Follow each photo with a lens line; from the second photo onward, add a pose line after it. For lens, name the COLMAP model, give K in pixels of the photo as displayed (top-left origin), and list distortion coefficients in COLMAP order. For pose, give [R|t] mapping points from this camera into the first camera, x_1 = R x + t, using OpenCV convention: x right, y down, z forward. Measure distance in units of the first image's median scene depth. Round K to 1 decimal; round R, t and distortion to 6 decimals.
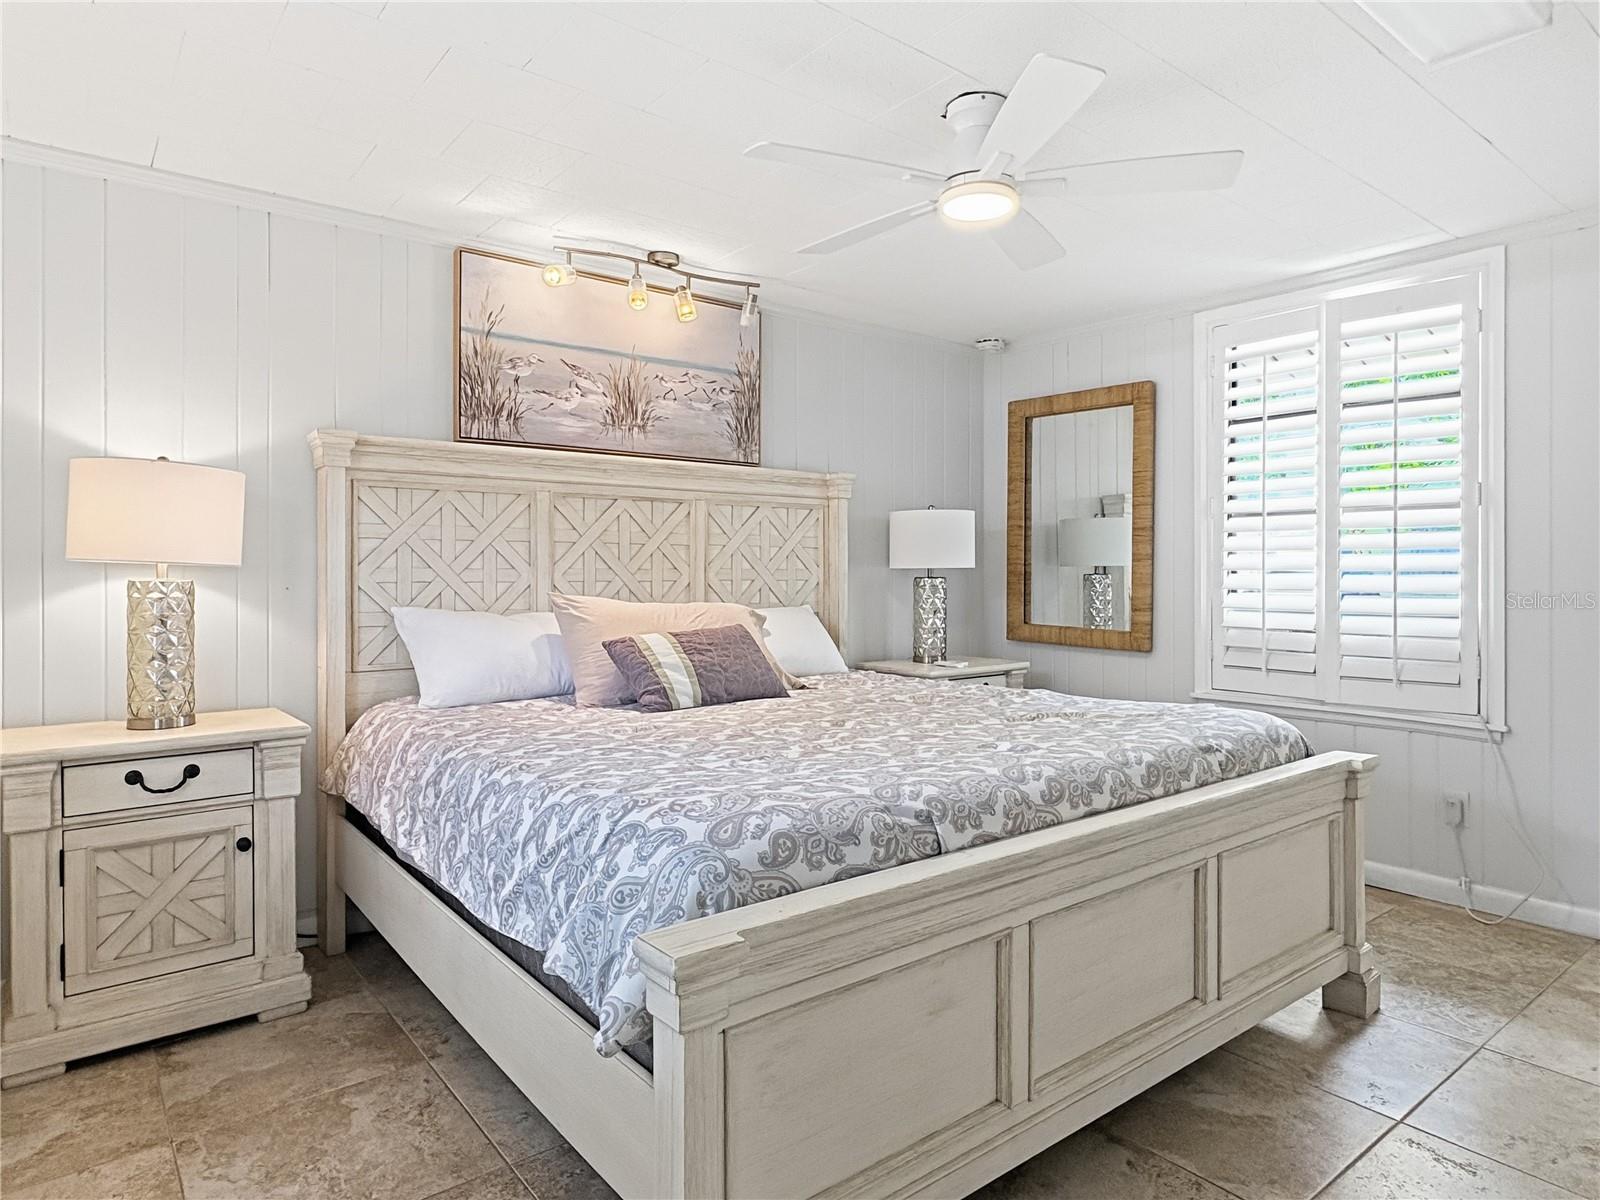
lens RADIAL K [[930.2, 0, 803.4], [0, 930.2, 598.6], [0, 0, 1]] dist [0.012961, -0.002566]
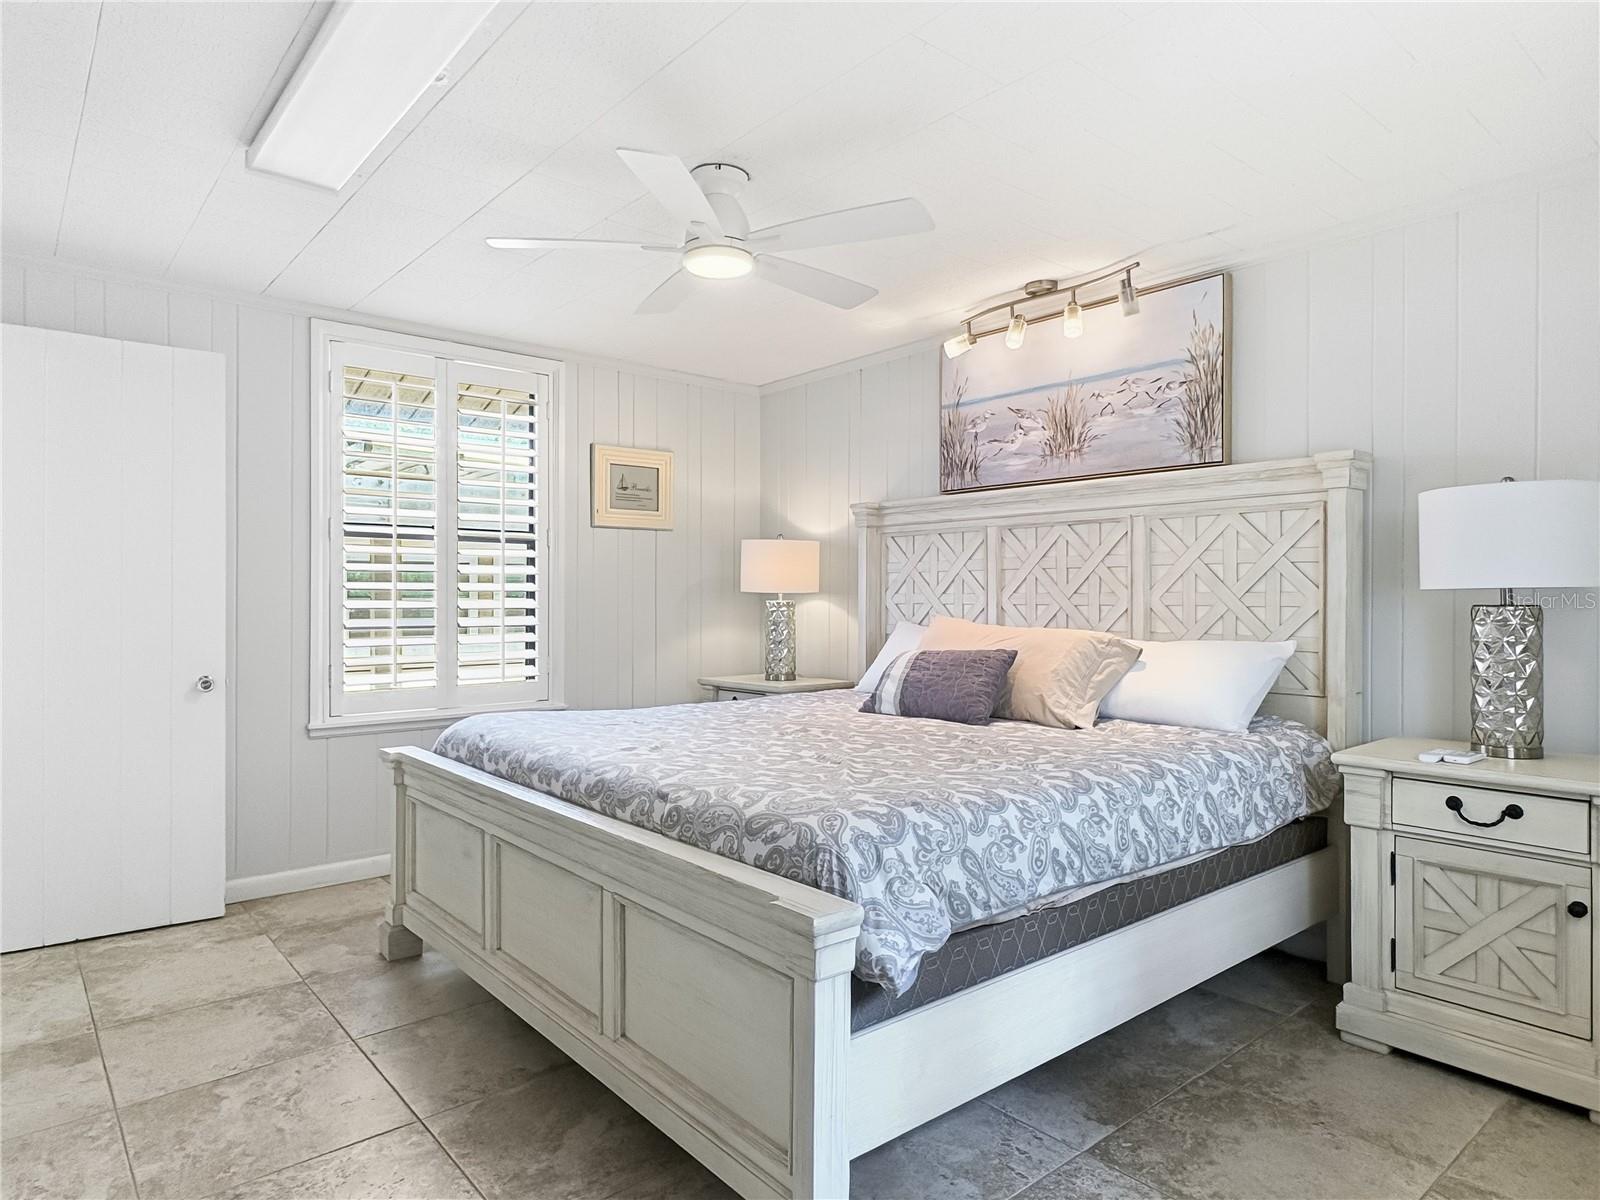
lens RADIAL K [[930.2, 0, 803.7], [0, 930.2, 596.4], [0, 0, 1]] dist [0.012961, -0.002566]
pose [[0.067226, -0.004754, -0.997726, 0.791288], [-0.033219, 0.999424, -0.007001, -0.012296], [0.997185, 0.033615, 0.067029, 0.644353]]
